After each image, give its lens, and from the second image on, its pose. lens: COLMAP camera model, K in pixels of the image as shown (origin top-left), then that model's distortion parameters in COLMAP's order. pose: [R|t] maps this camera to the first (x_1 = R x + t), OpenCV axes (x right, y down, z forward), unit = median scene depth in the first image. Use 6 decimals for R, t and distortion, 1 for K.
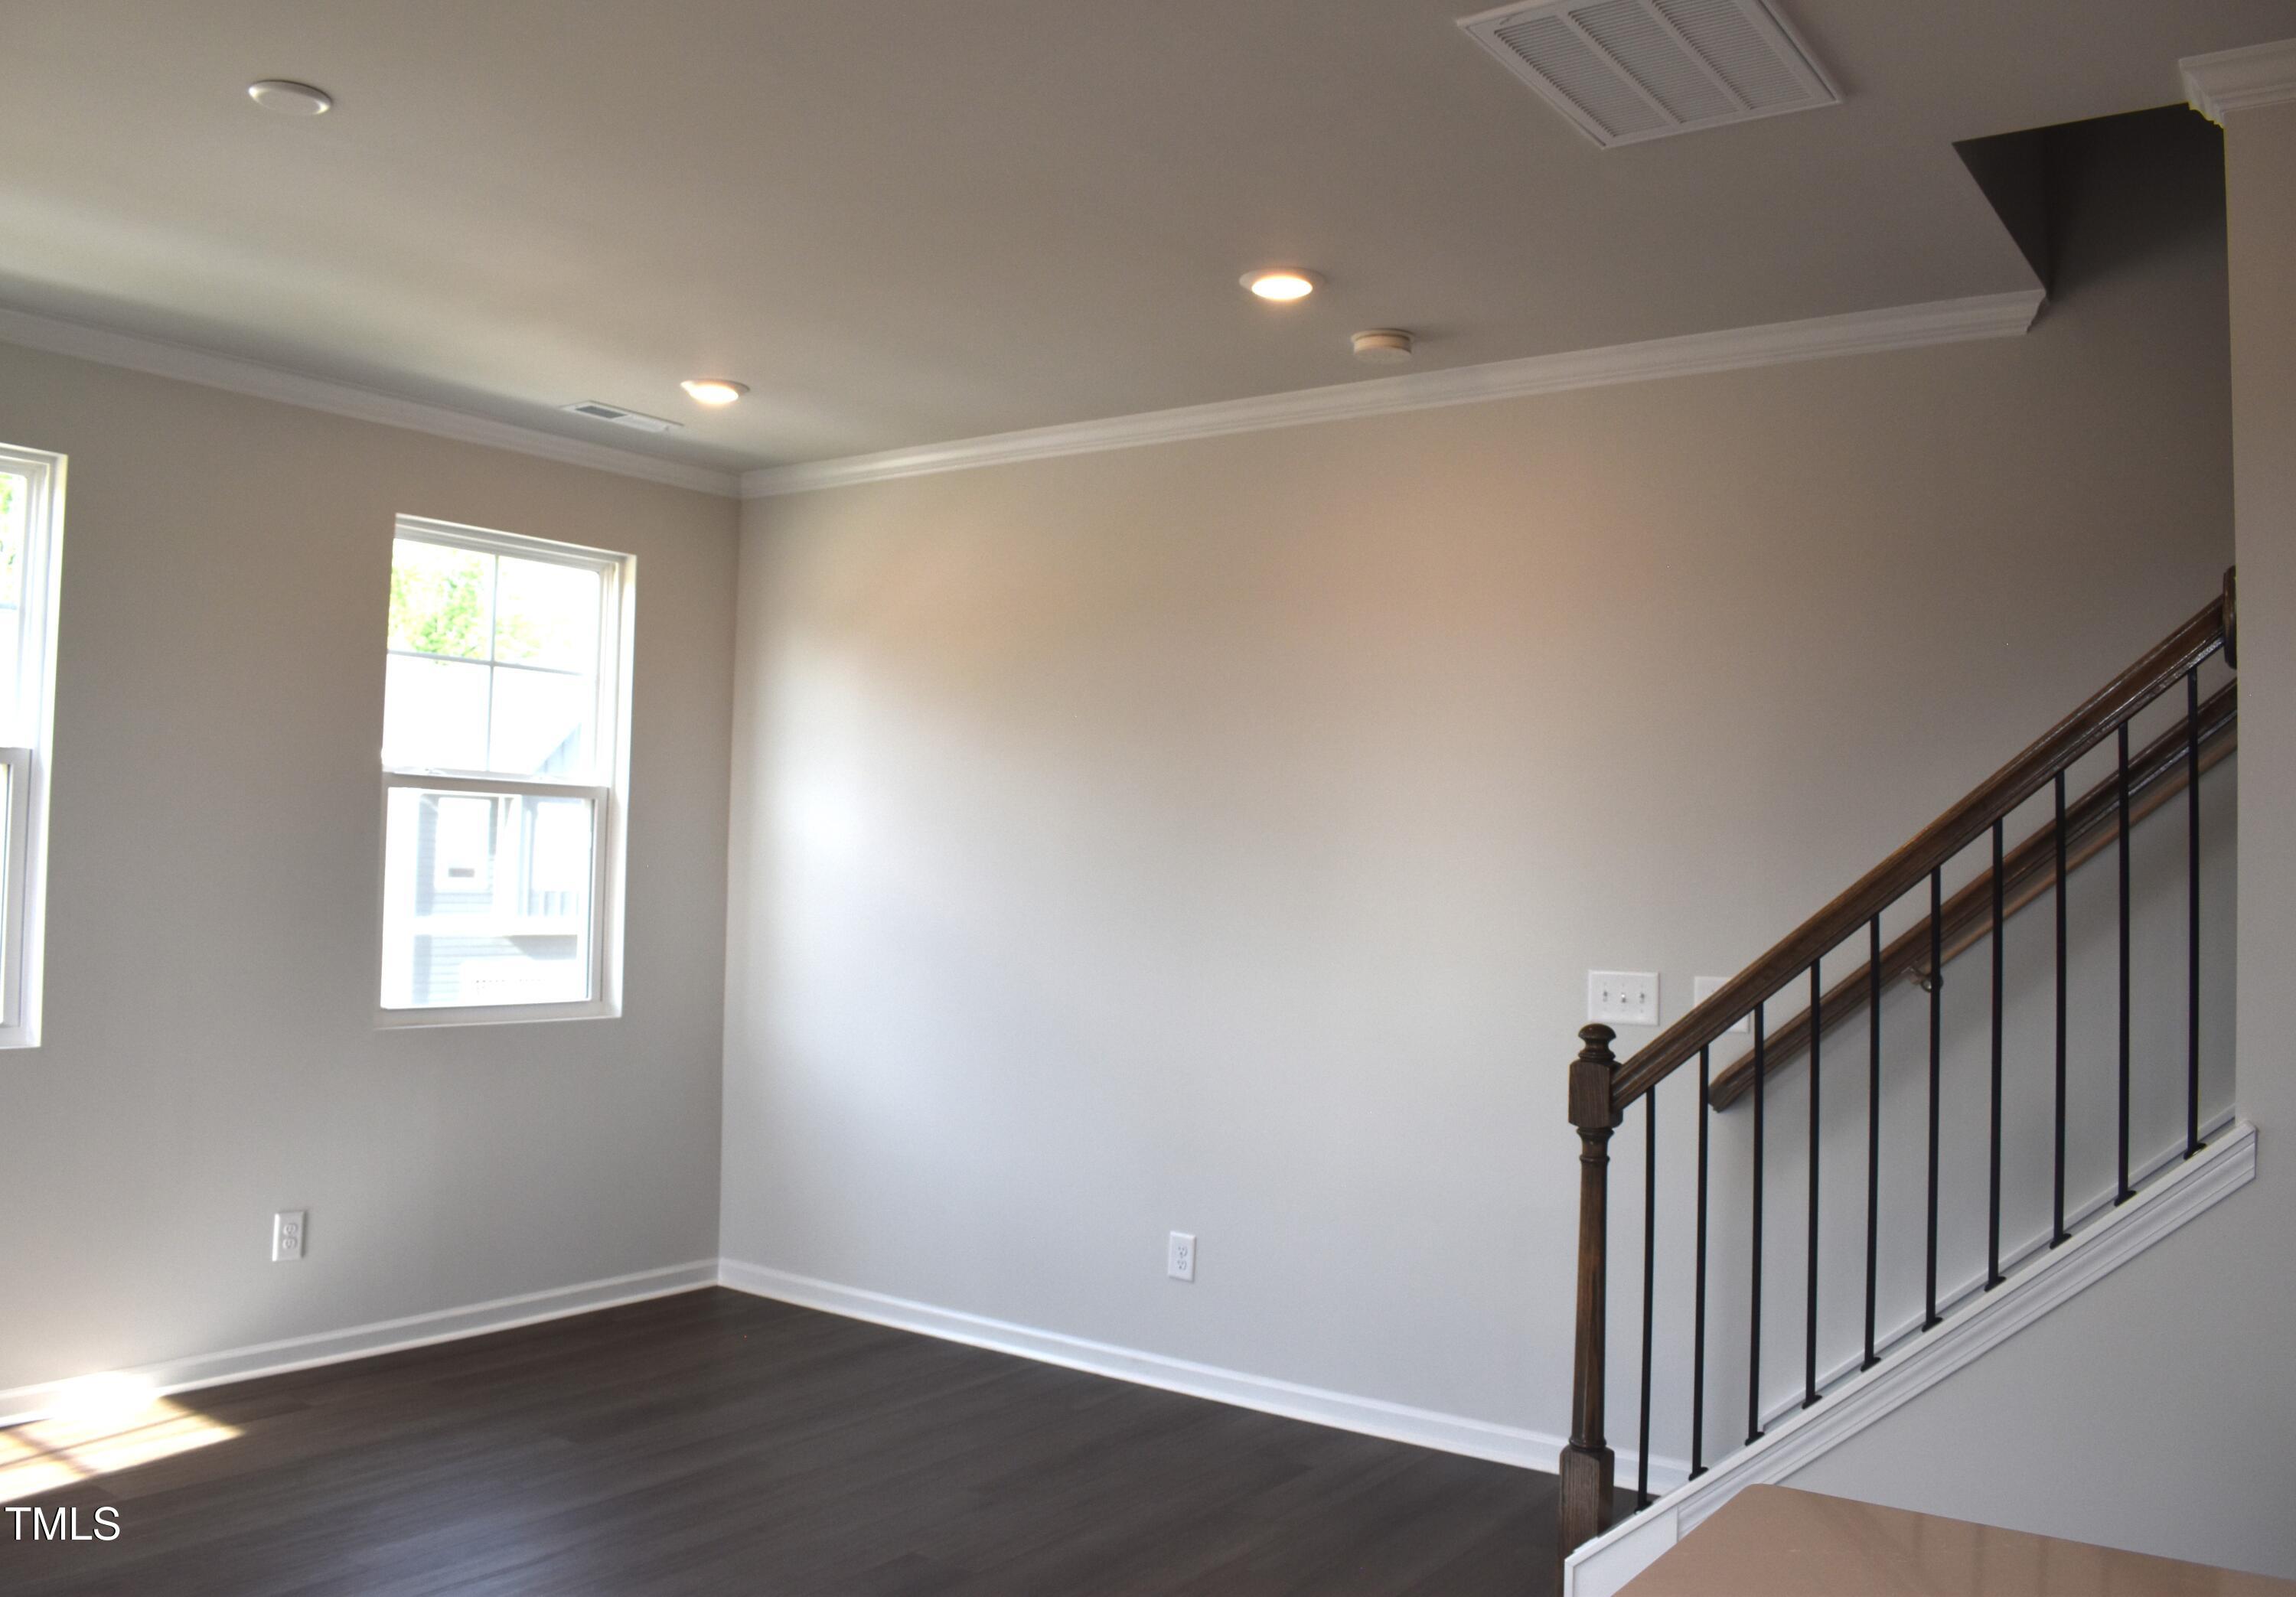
lens RADIAL K [[1858.3, 0, 1143.5], [0, 1858.3, 790.4], [0, 0, 1]] dist [-0.097626, 0.000044]
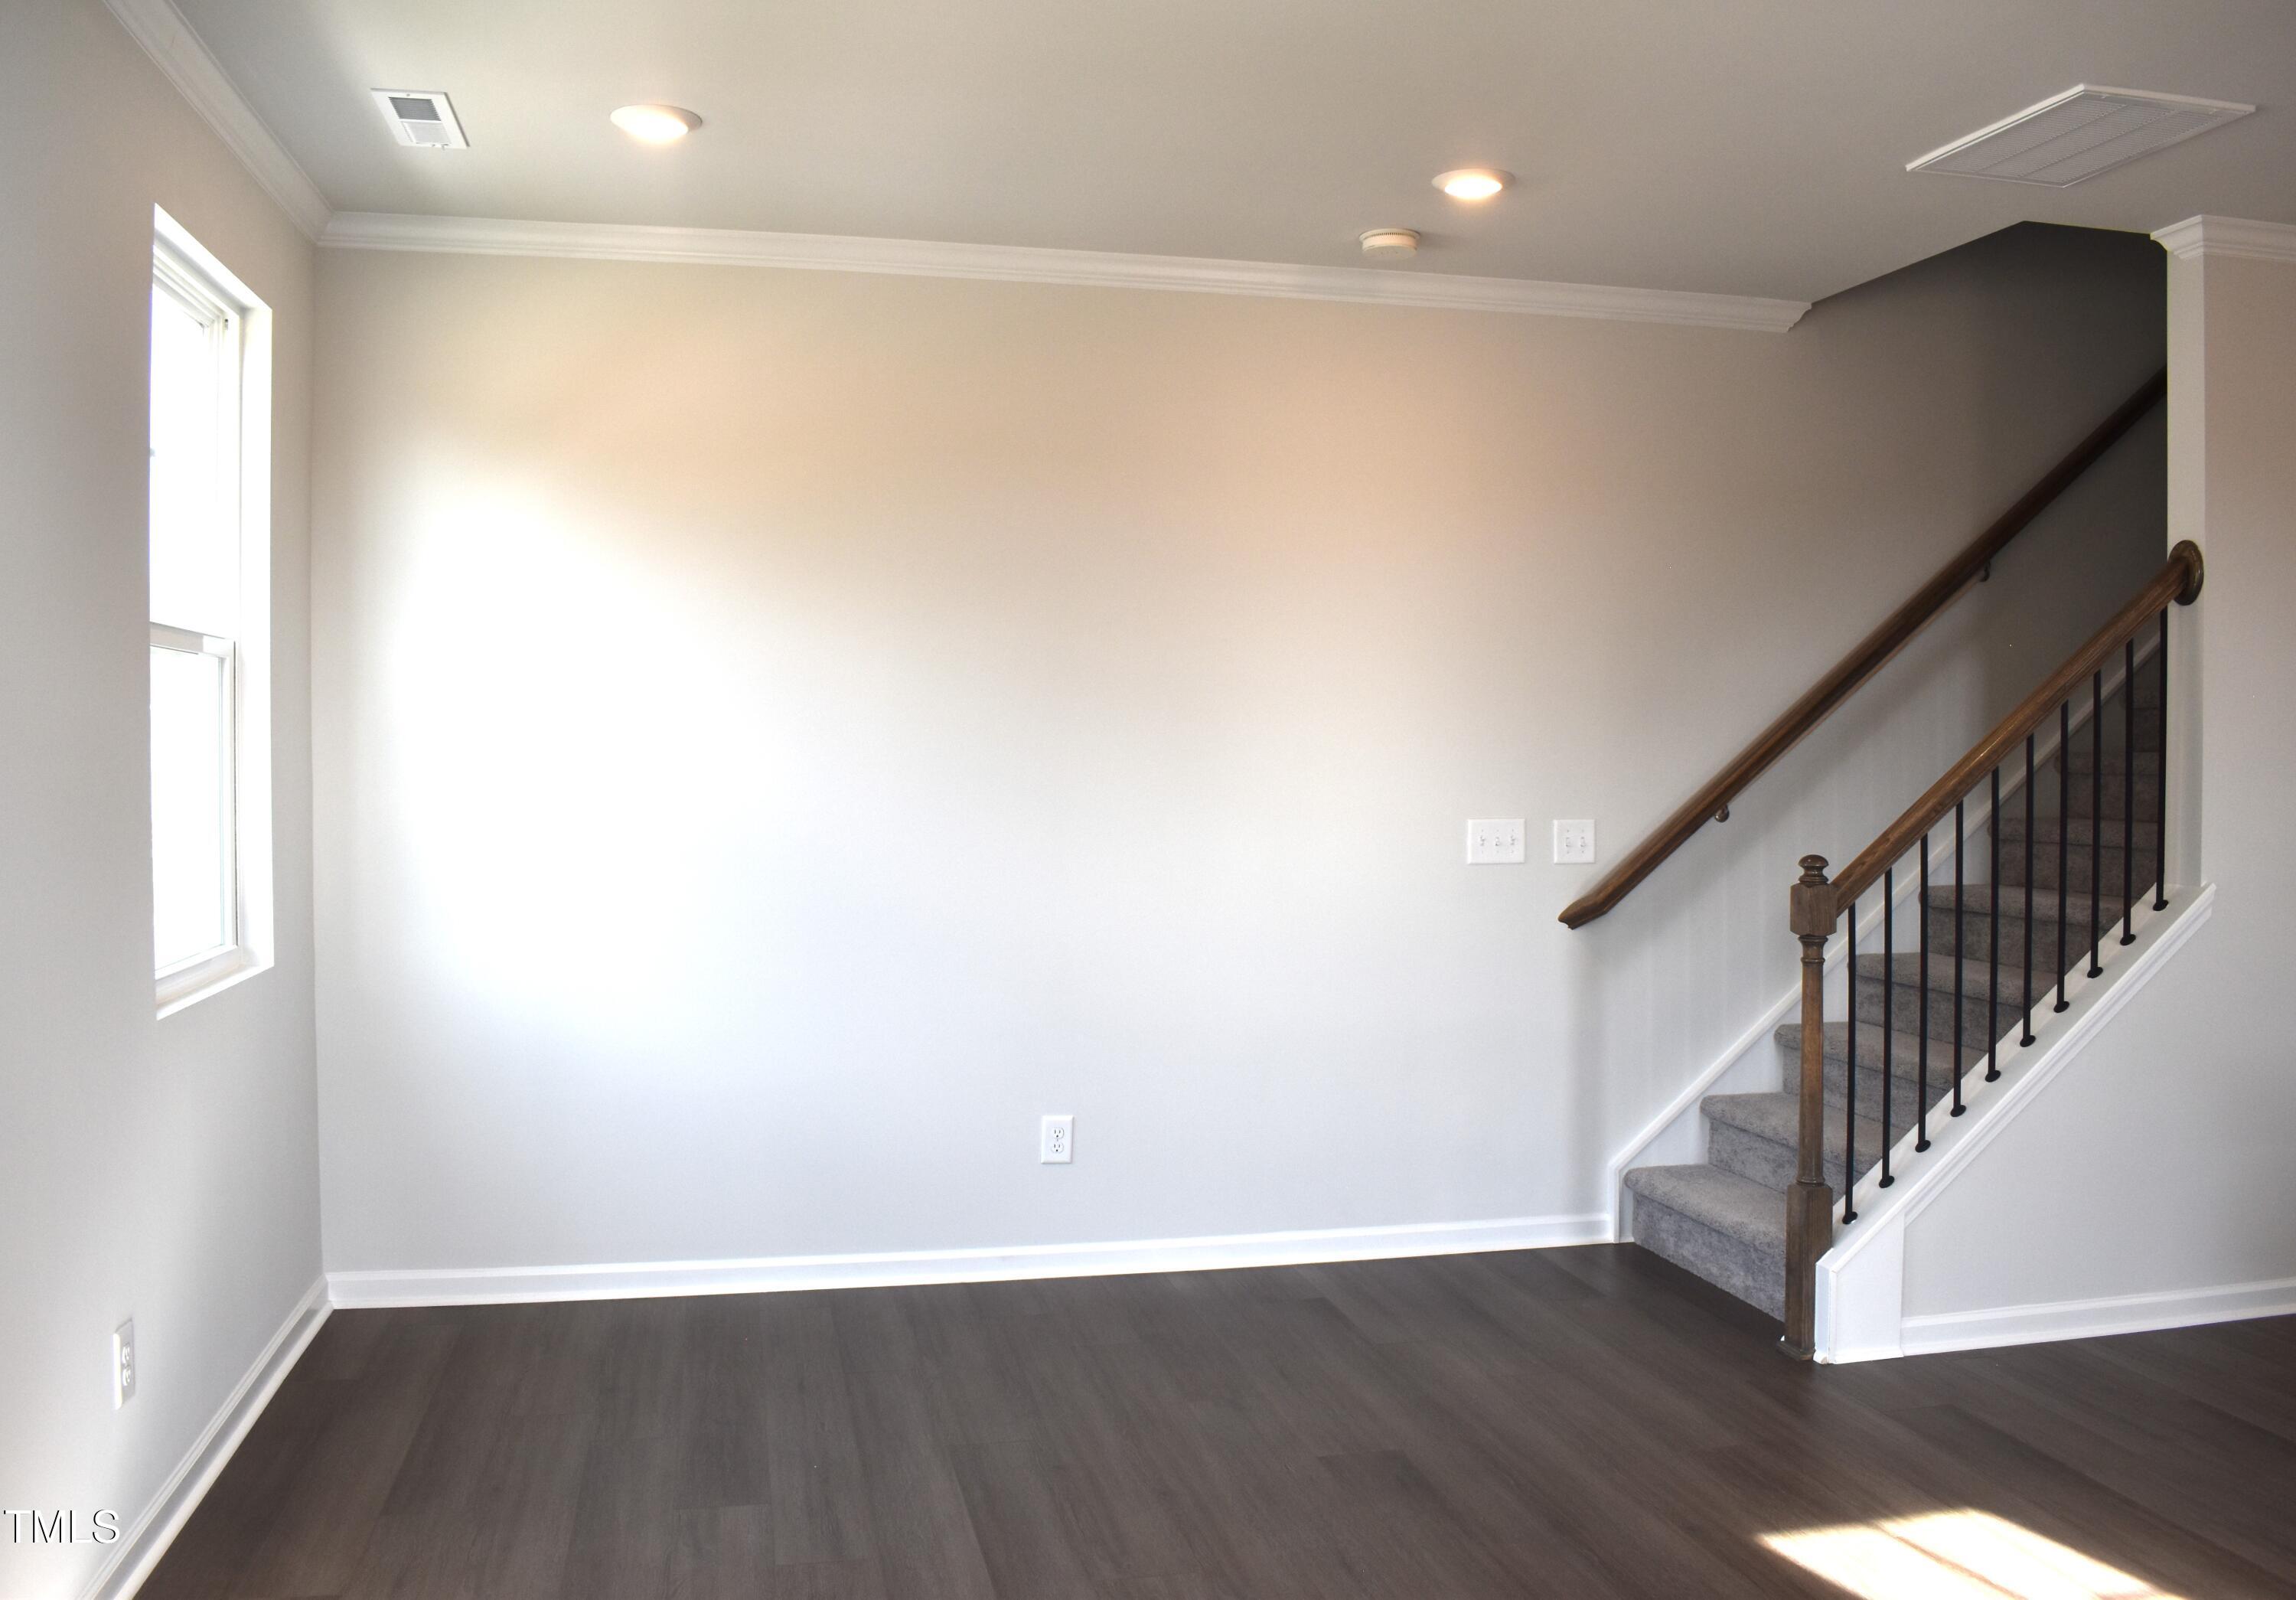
lens RADIAL K [[1858.7, 0, 1143.5], [0, 1858.7, 791.9], [0, 0, 1]] dist [-0.097626, 0.000044]
pose [[0.667820, -0.040000, 0.743247, -0.663229], [-0.017601, 0.997427, 0.069493, 0.002435], [-0.744115, -0.059491, 0.665398, 0.331594]]
